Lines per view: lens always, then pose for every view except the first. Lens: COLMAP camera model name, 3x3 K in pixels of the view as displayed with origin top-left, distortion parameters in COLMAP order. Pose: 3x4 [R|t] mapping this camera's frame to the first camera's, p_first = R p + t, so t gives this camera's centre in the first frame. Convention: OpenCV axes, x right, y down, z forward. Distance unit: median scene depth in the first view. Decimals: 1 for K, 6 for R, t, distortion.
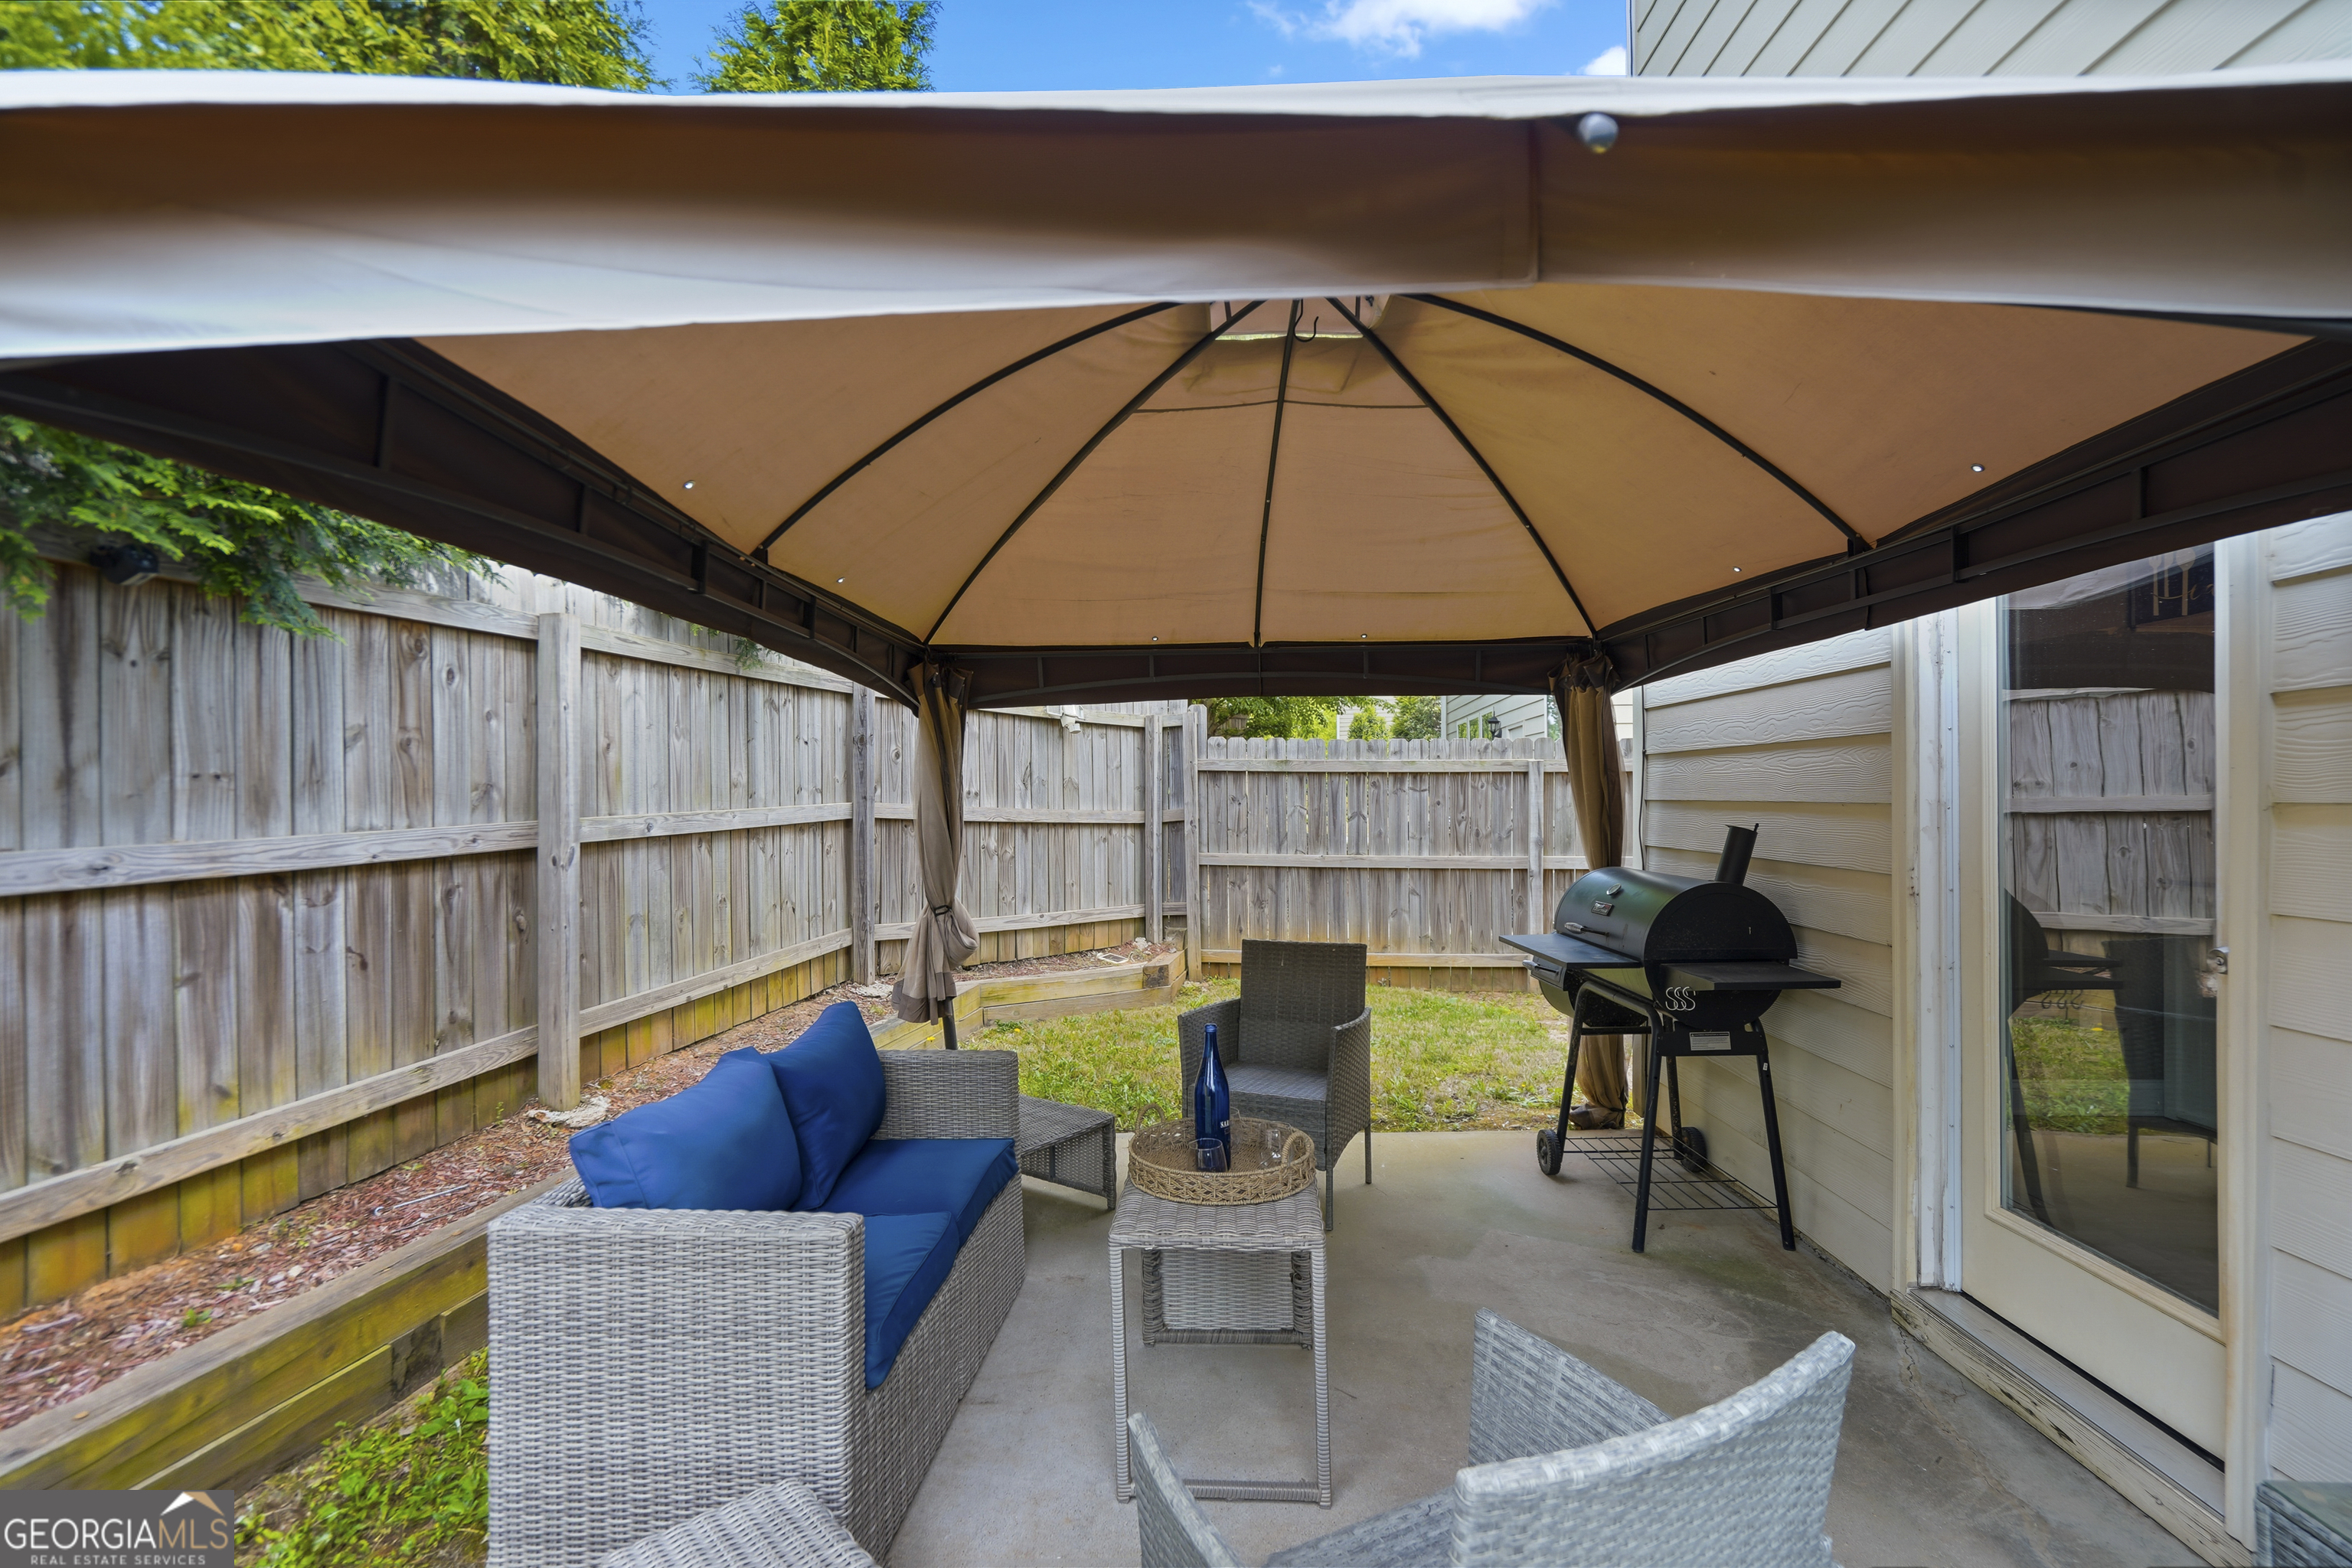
lens RADIAL K [[1087.6, 0, 1168.7], [0, 1087.6, 802.7], [0, 0, 1]] dist [-0.002670, 0.000561]
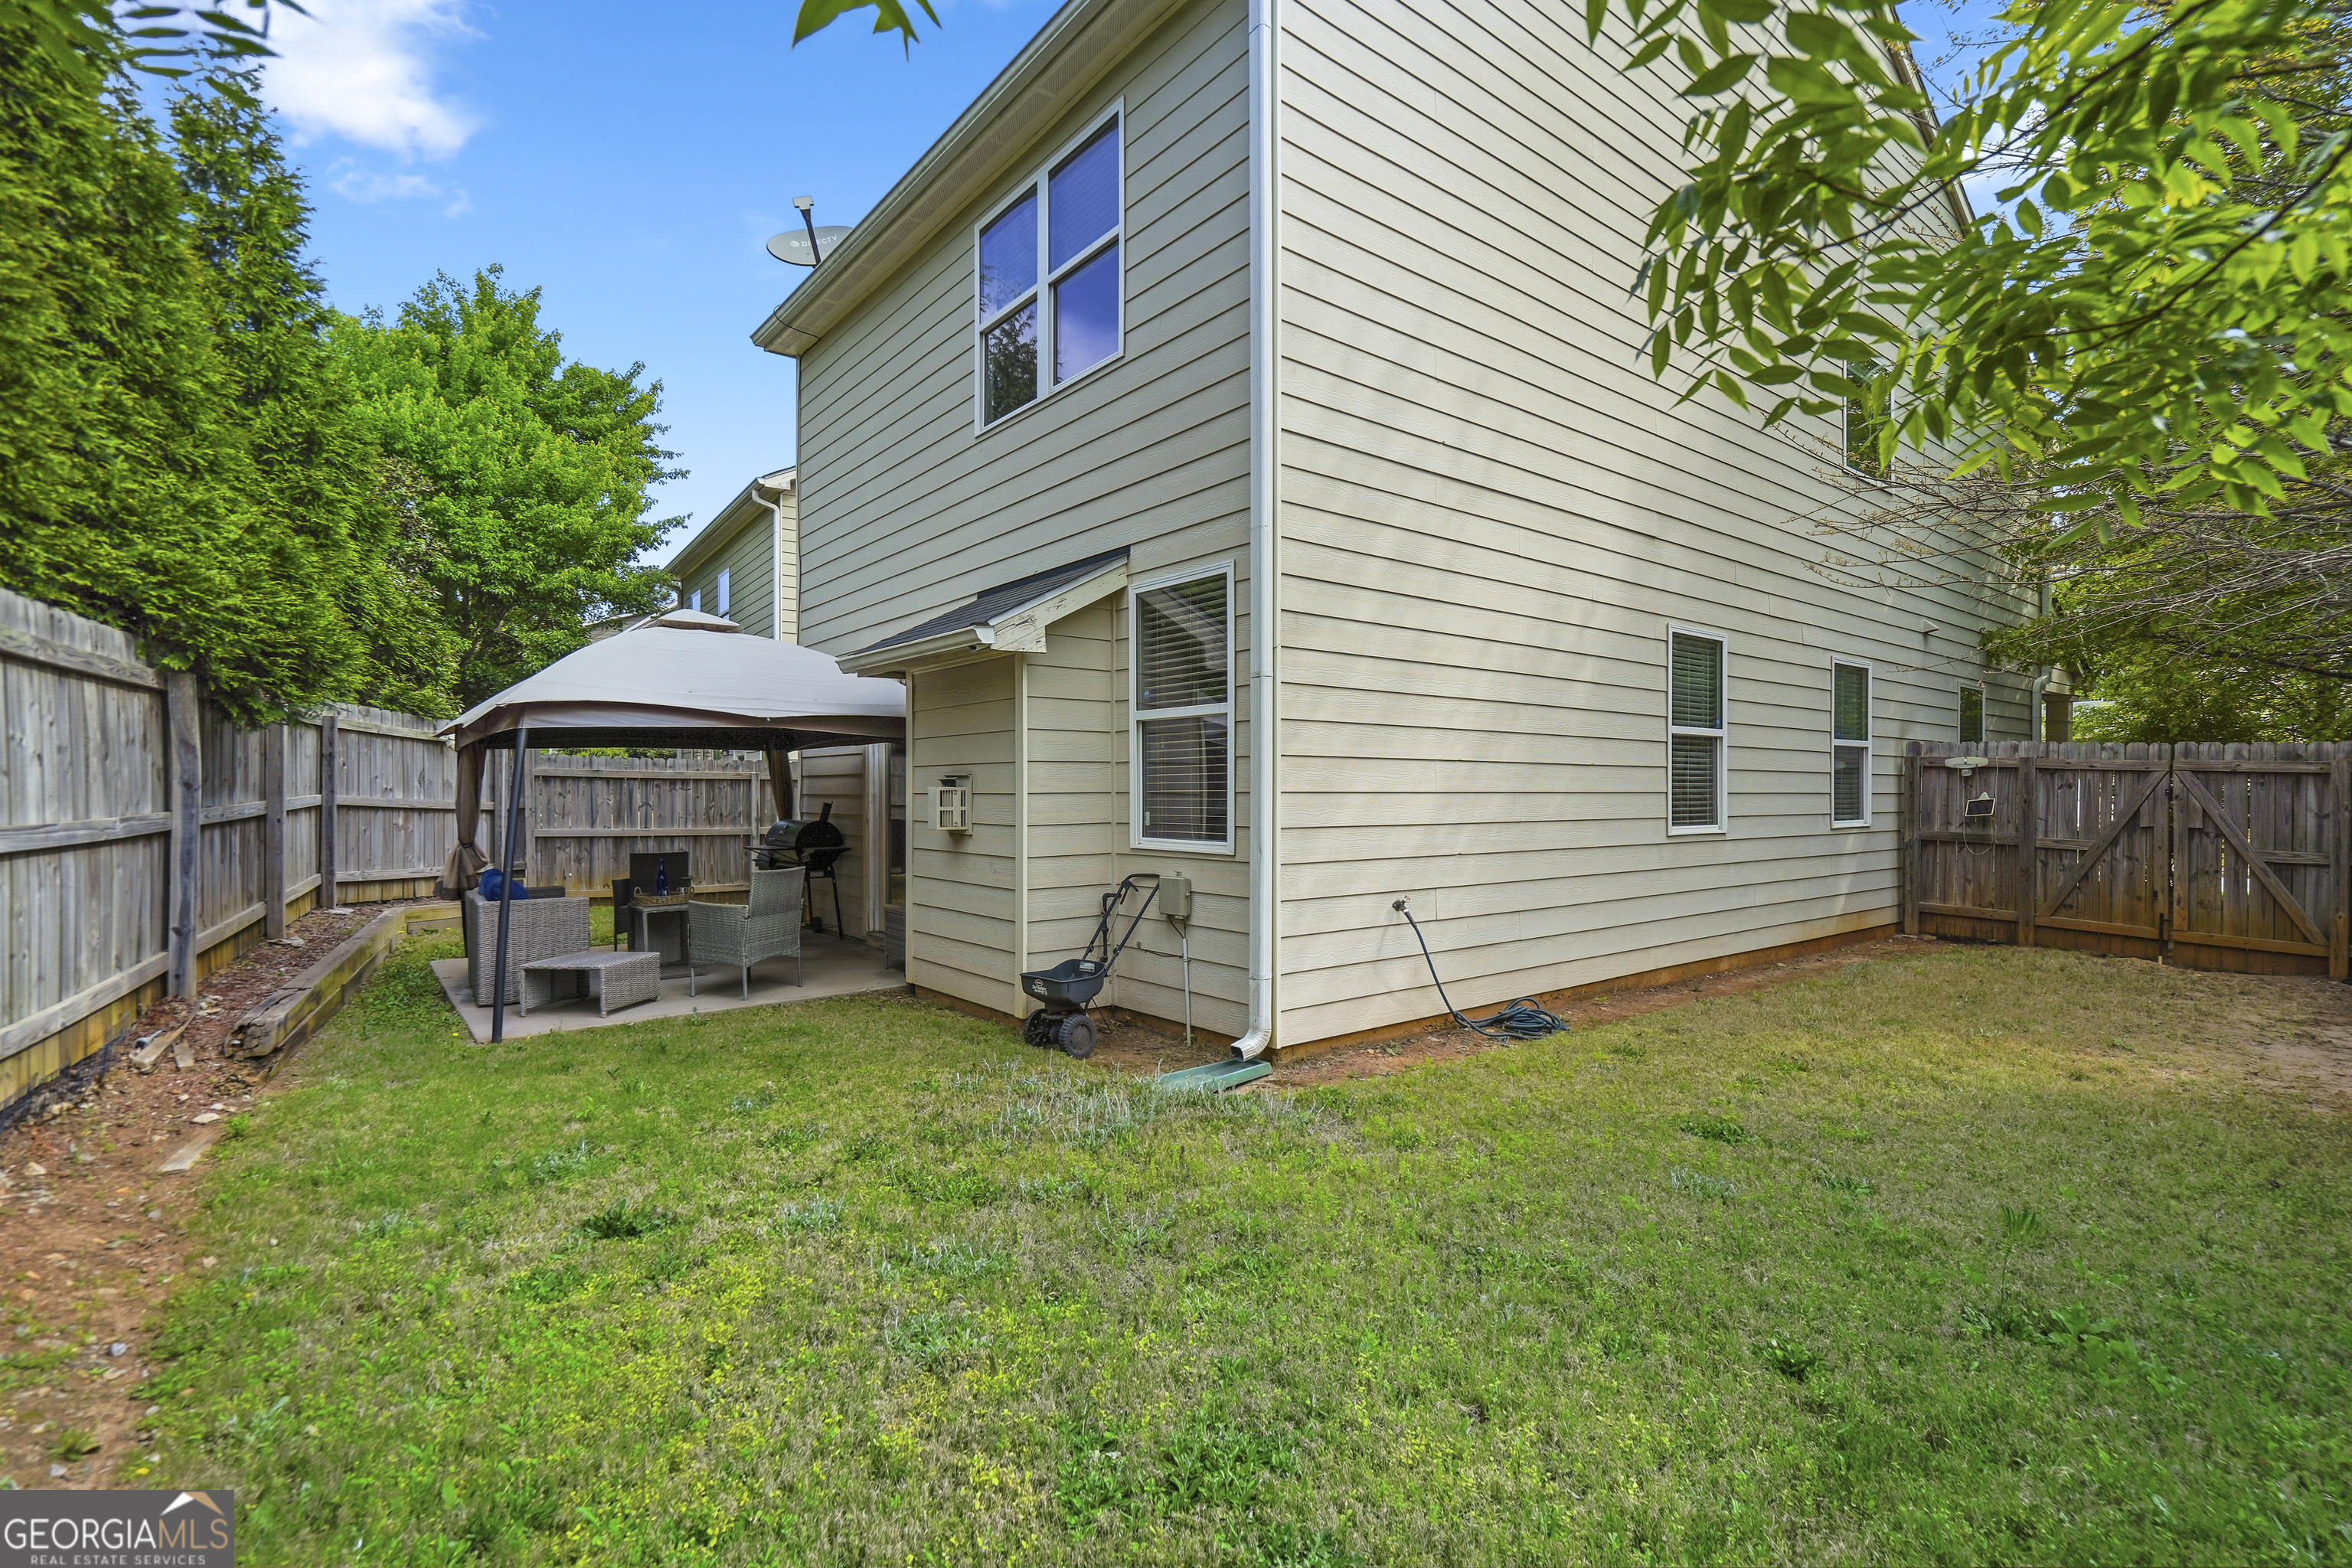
lens RADIAL K [[1087.6, 0, 1168.7], [0, 1087.6, 802.7], [0, 0, 1]] dist [-0.002670, 0.000561]
pose [[0.768727, 0.000329, 0.639577, -0.286078], [0.000133, 1.000000, -0.000674, 0.010468], [-0.639577, 0.000603, 0.768727, -0.818034]]
